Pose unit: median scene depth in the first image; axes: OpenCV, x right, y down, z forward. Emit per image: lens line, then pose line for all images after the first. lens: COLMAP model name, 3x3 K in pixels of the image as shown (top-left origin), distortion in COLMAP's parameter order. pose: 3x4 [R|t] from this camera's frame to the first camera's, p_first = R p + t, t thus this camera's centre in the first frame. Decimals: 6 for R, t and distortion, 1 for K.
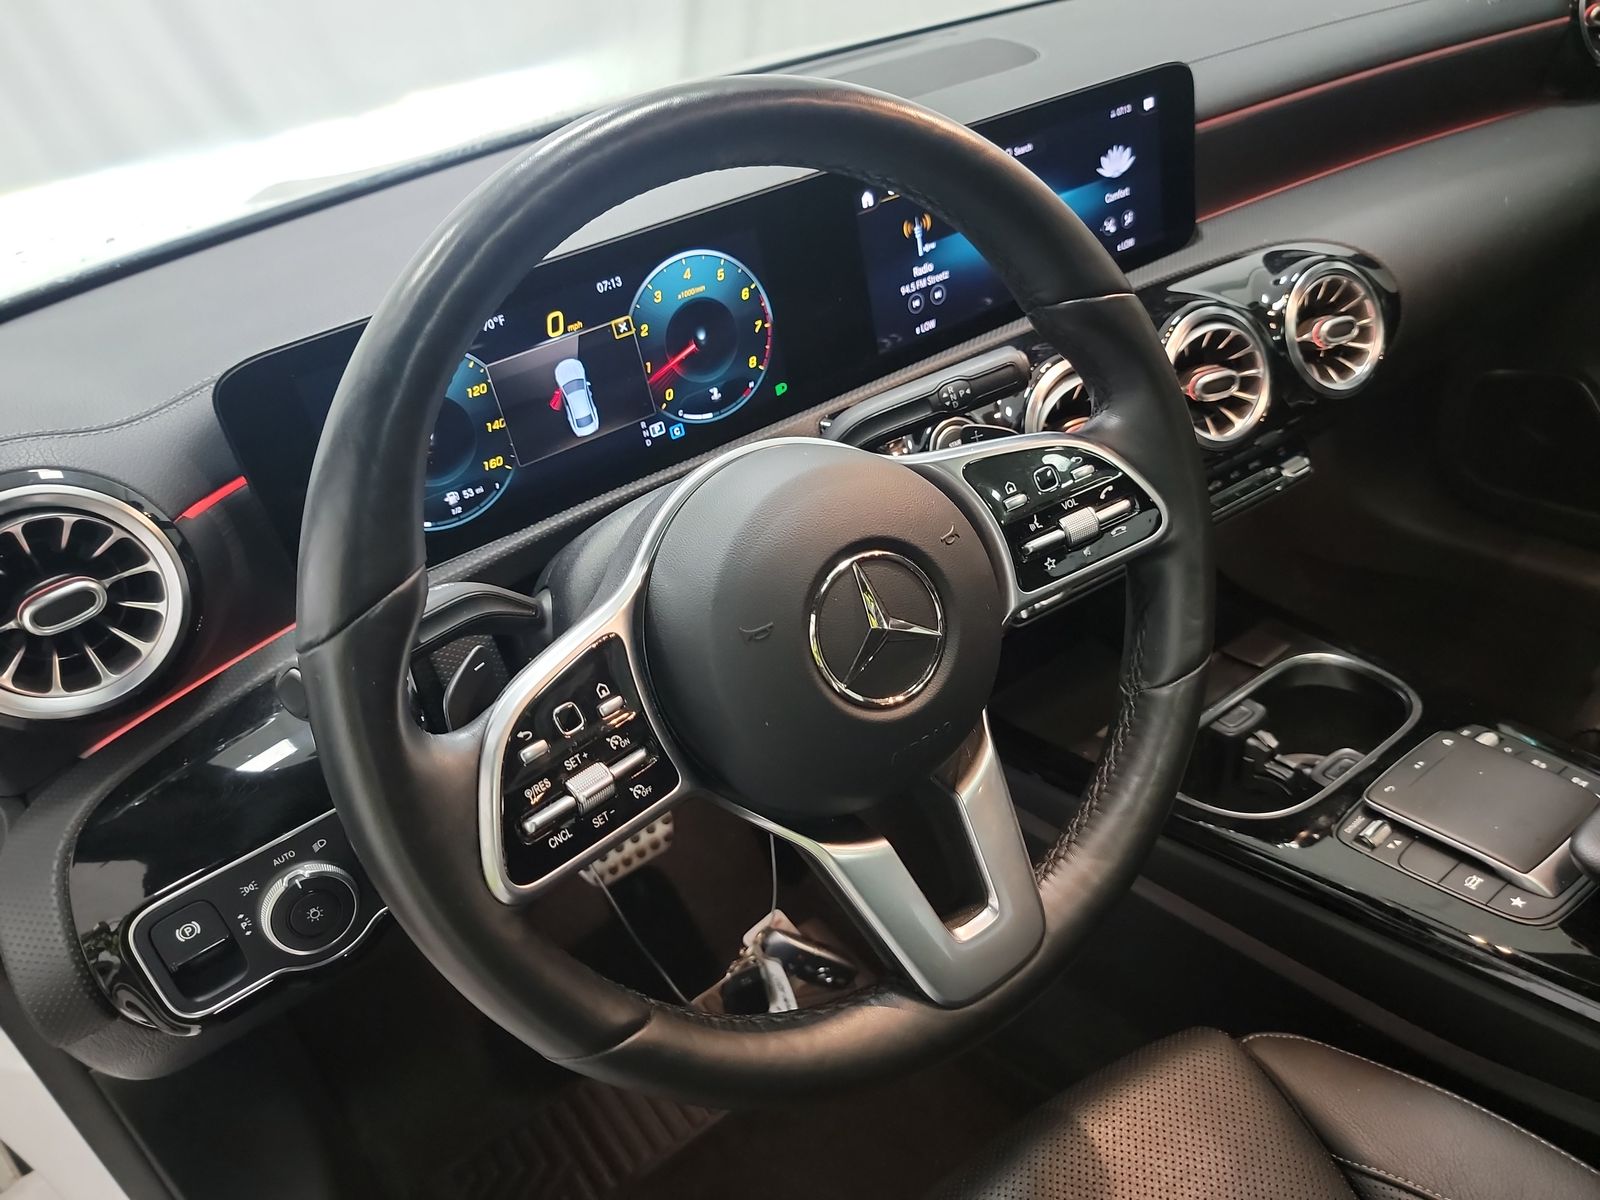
lens RADIAL K [[1137.5, 0, 802.7], [0, 1137.5, 612.3], [0, 0, 1]] dist [0.009212, -0.024863]
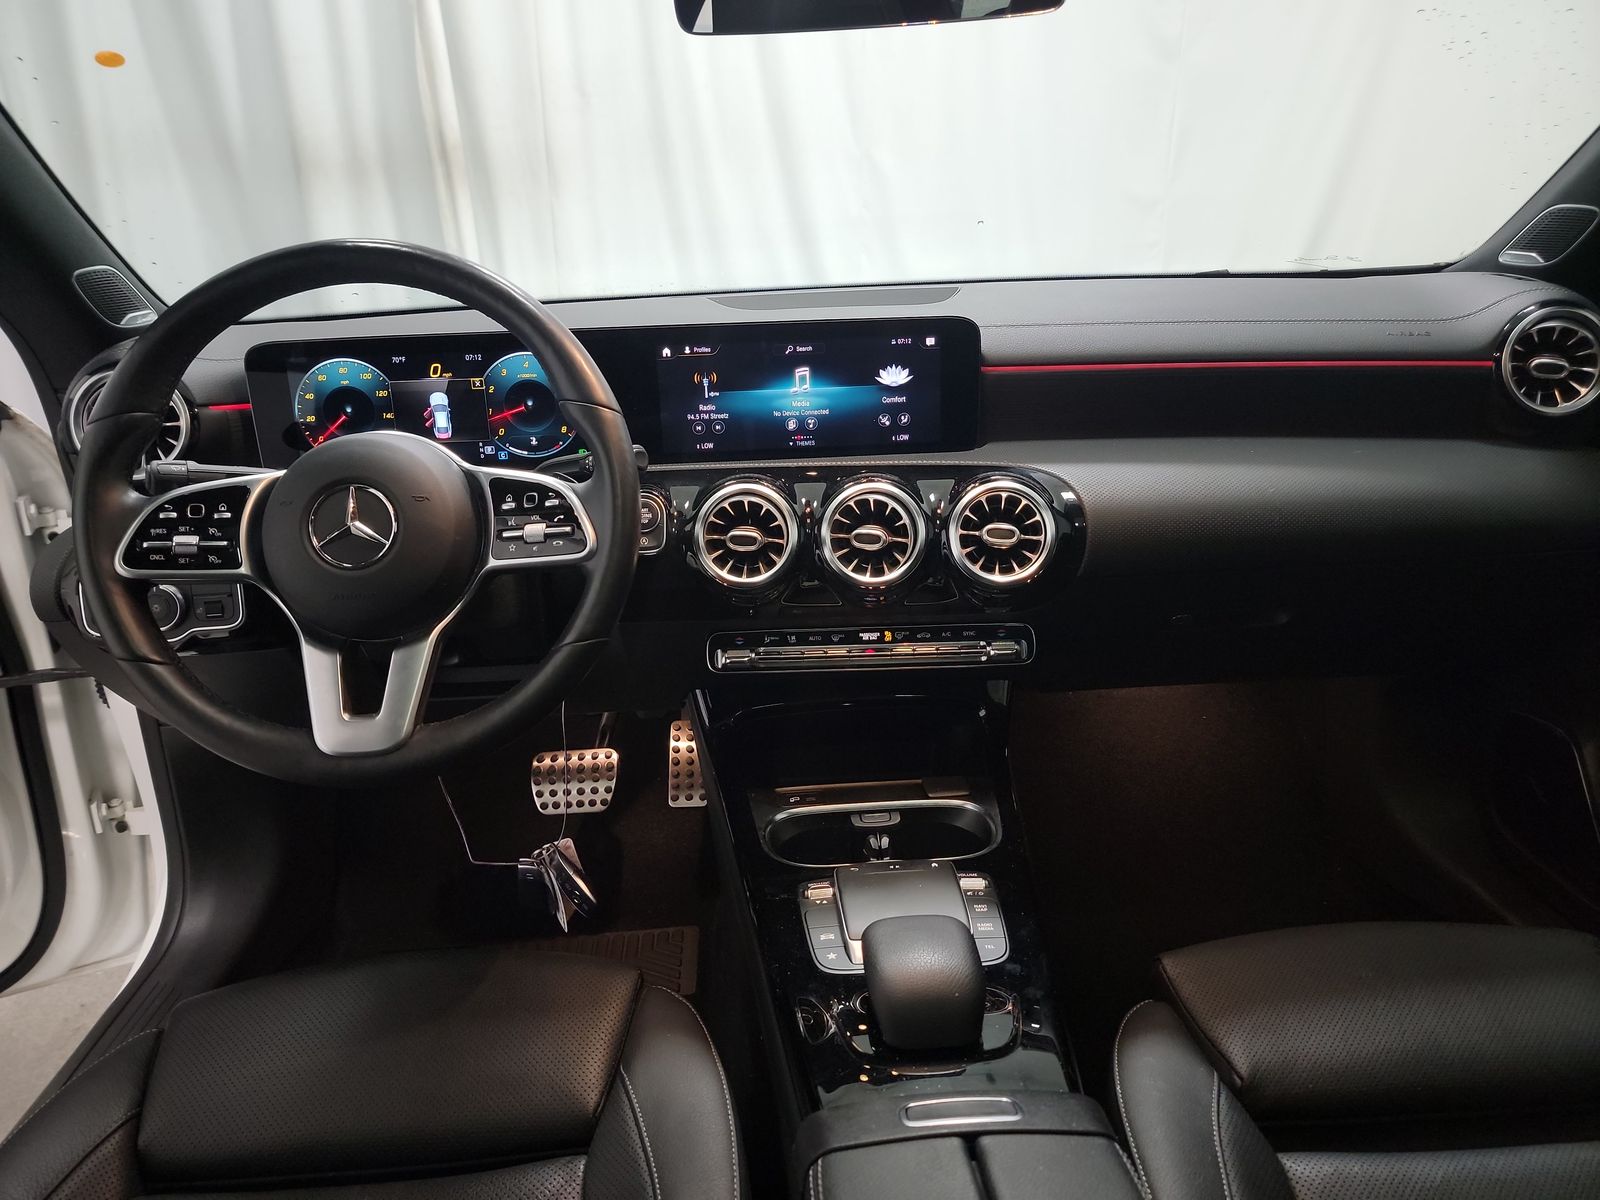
lens RADIAL K [[1137.5, 0, 811.3], [0, 1137.5, 599.6], [0, 0, 1]] dist [0.009212, -0.024863]
pose [[0.848453, 0.303302, -0.433745, 1.024420], [-0.370066, 0.925853, -0.076475, -0.008196], [0.378389, 0.225400, 0.897784, -0.238183]]
